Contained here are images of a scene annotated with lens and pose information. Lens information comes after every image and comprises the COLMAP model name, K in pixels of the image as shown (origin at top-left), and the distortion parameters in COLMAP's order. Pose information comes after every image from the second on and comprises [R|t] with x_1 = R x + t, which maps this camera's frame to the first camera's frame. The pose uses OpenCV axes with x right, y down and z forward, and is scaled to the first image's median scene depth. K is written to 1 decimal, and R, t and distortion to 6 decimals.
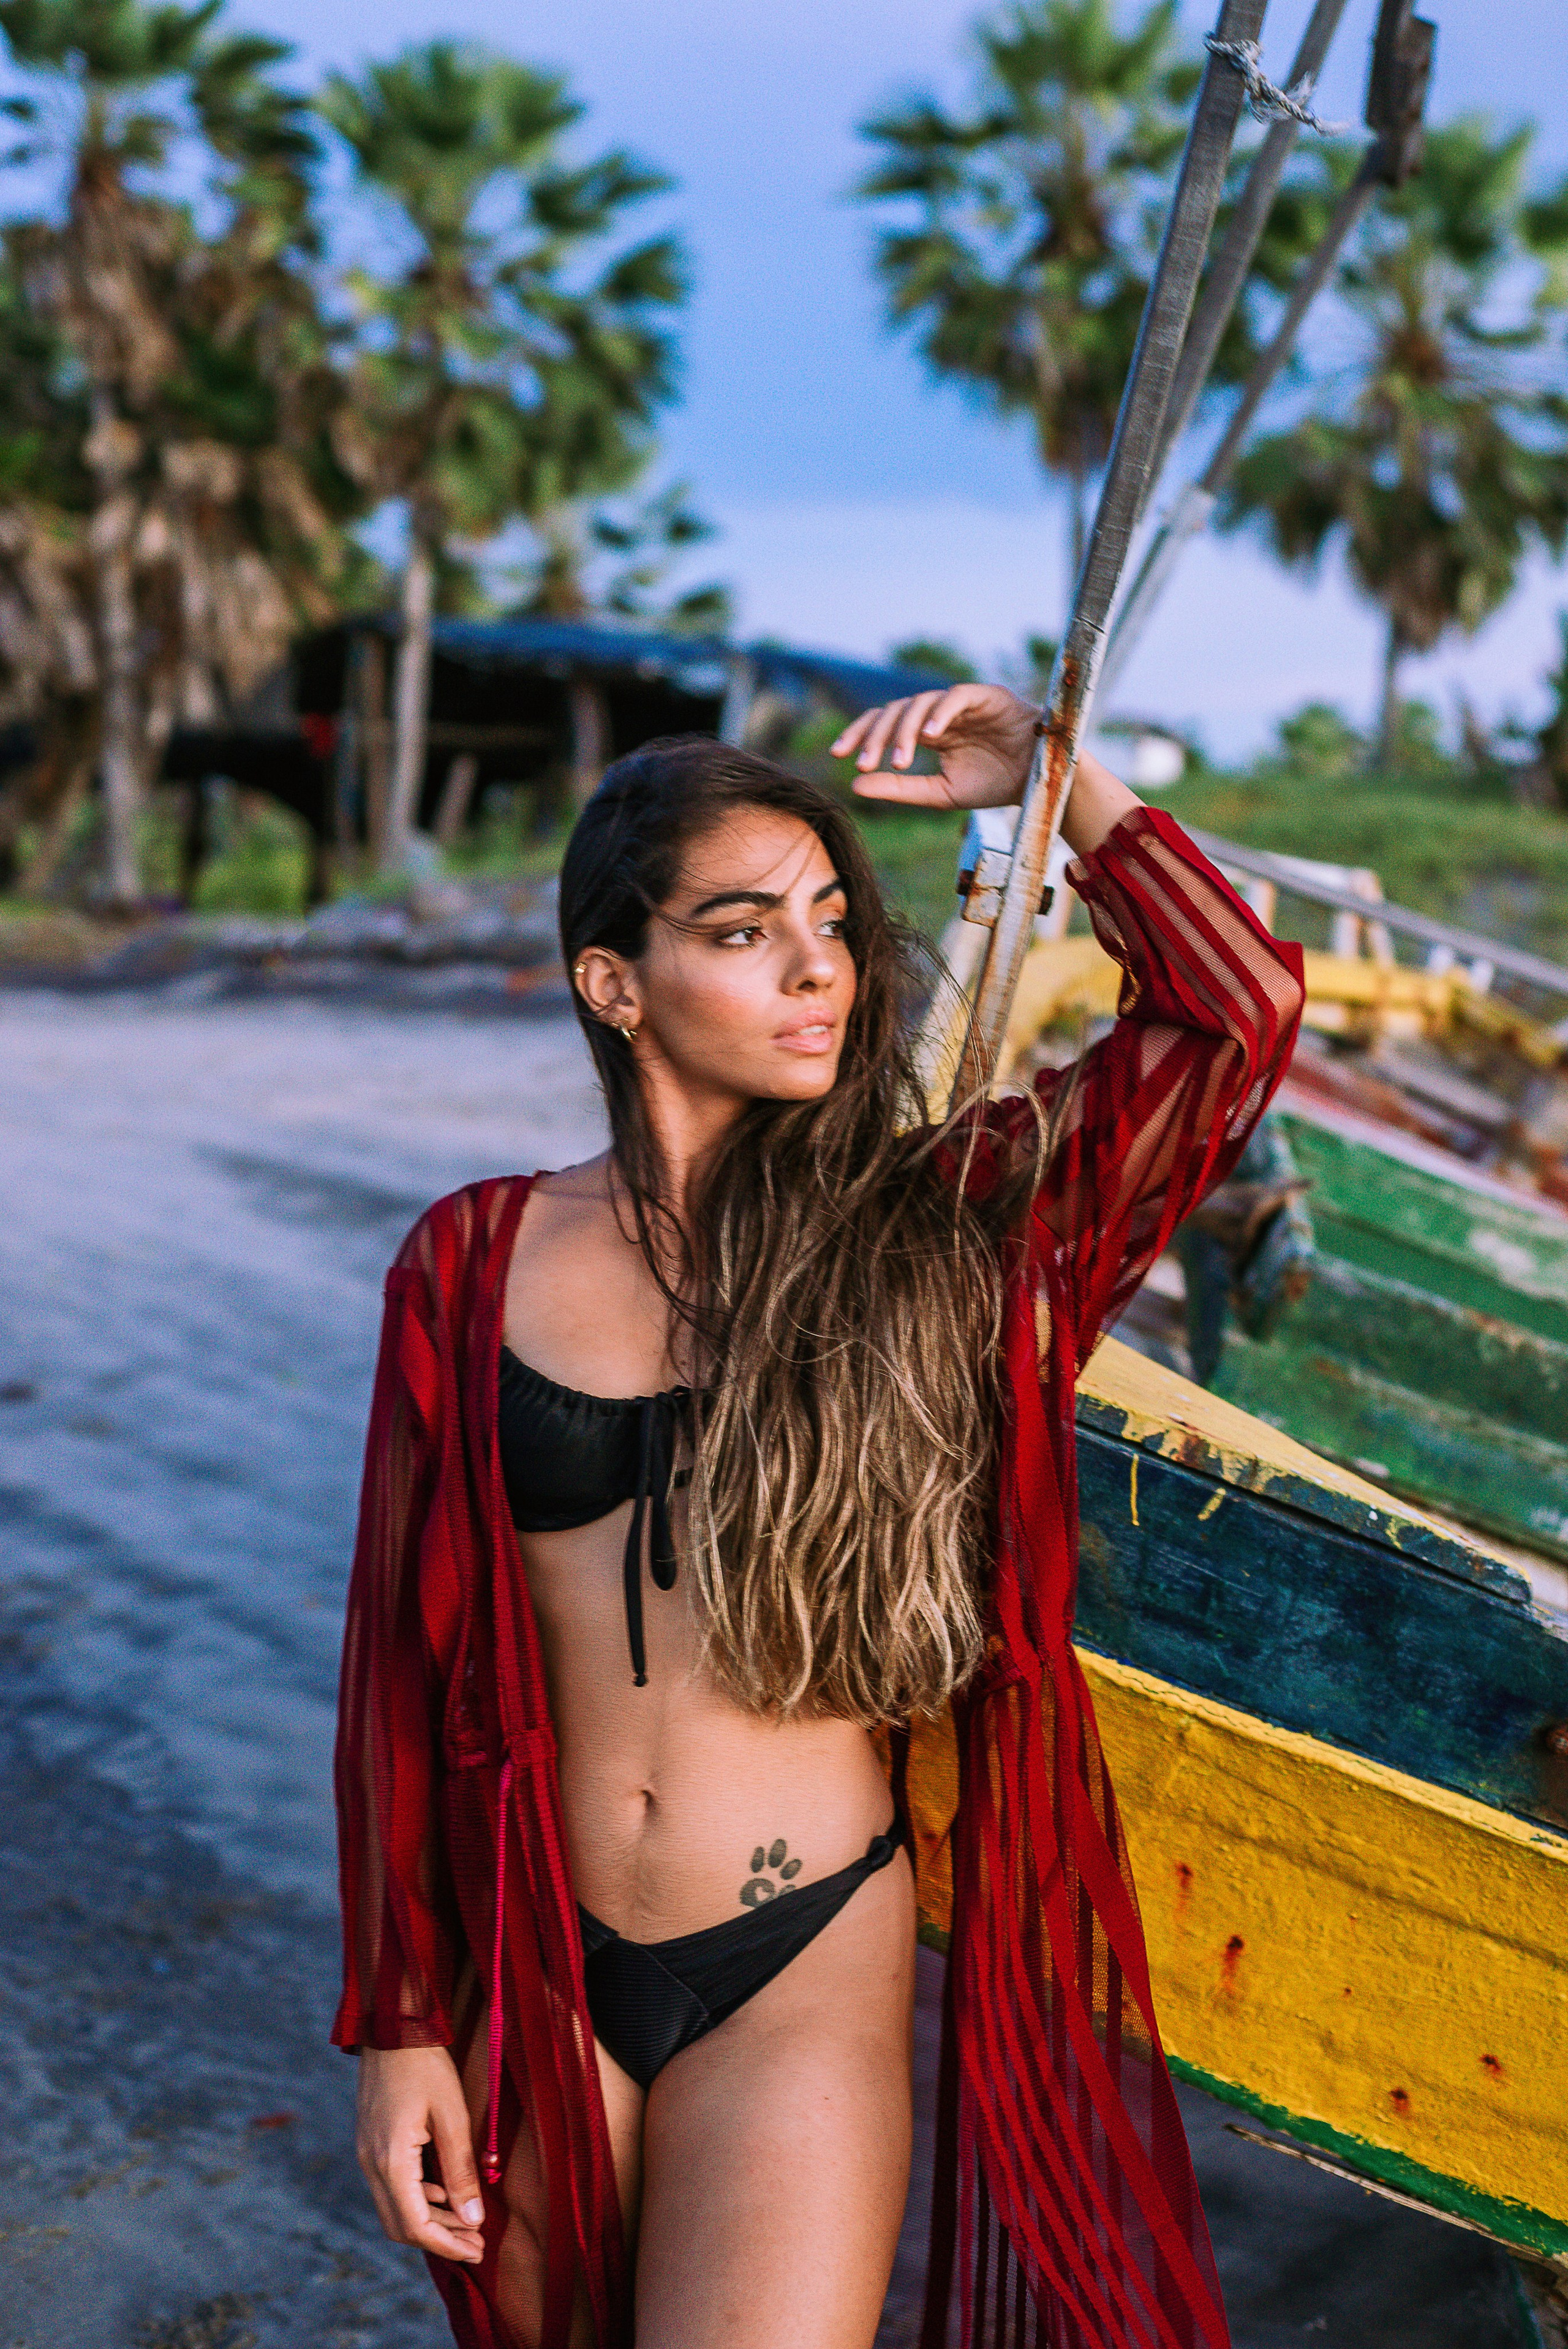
lens RADIAL K [[3470.3, 0, 794.7], [0, 3470.3, 1175.6], [0, 0, 1]] dist [0.027517, 0.000000]
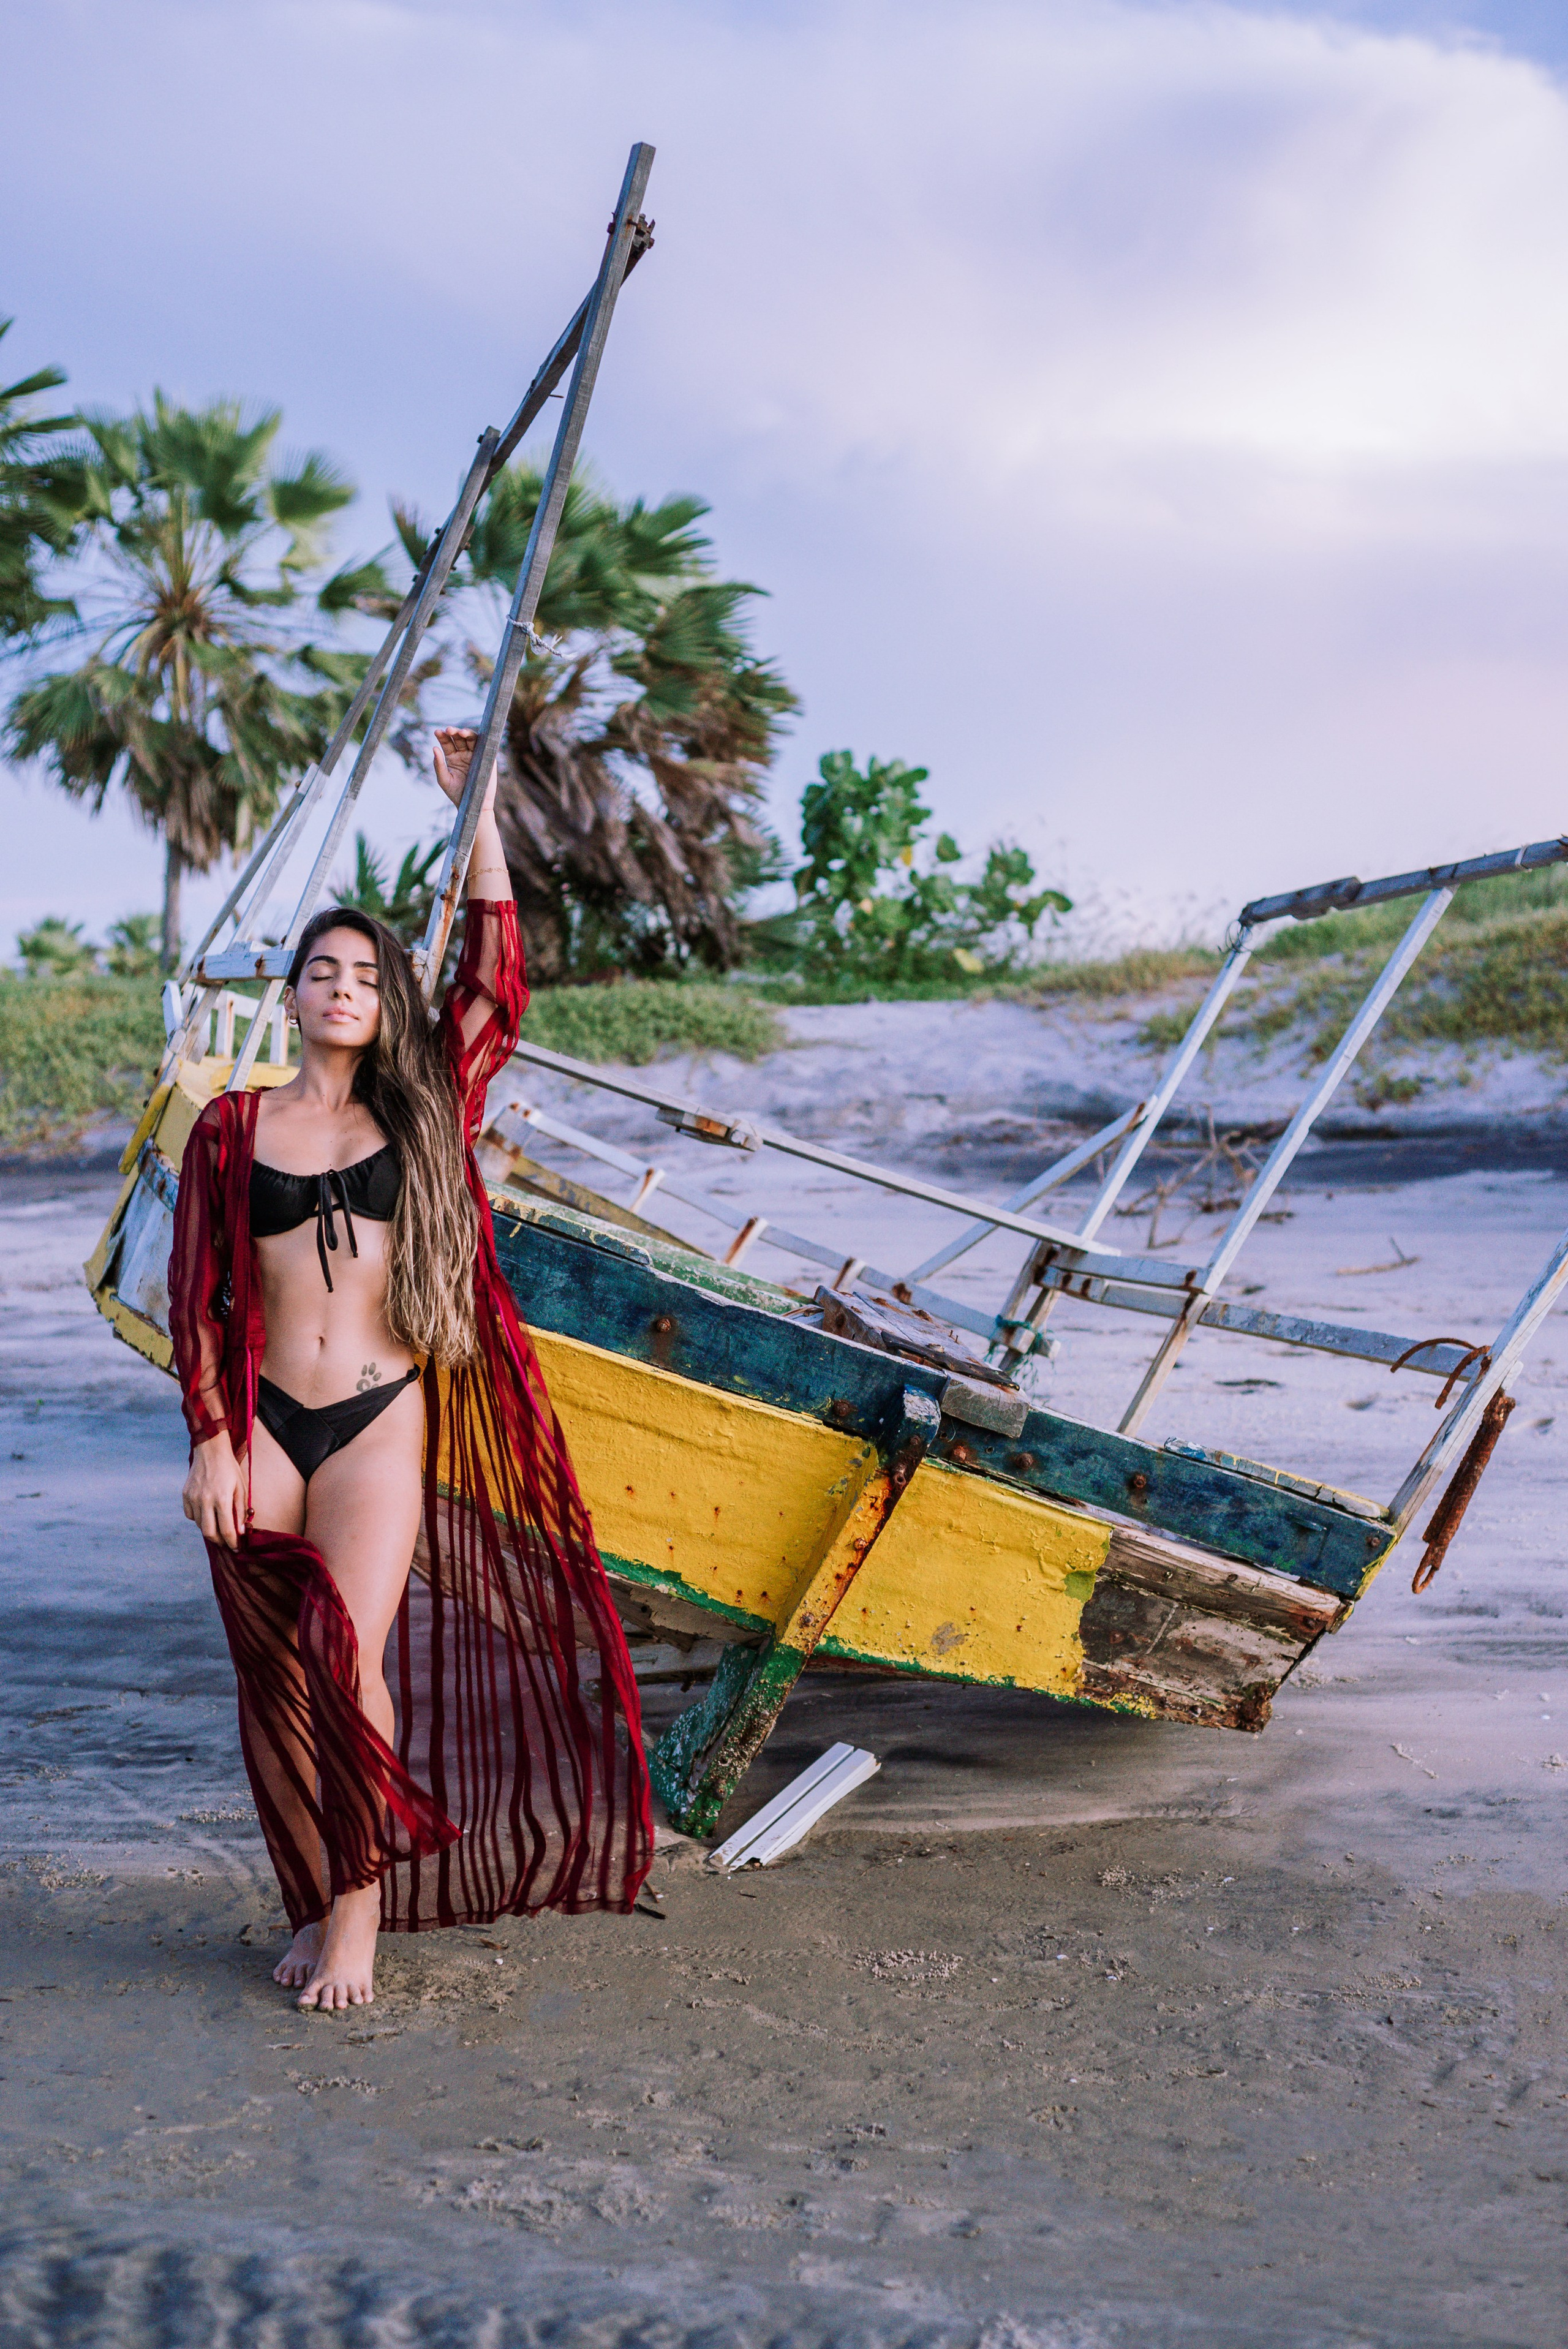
lens RADIAL K [[3470.3, 0, 782.2], [0, 3470.3, 1173.1], [0, 0, 1]] dist [0.027517, 0.000000]
pose [[0.934757, -0.042374, 0.352752, -0.510450], [0.064442, 0.996615, -0.051046, 0.178194], [-0.349395, 0.070448, 0.934323, -1.192252]]
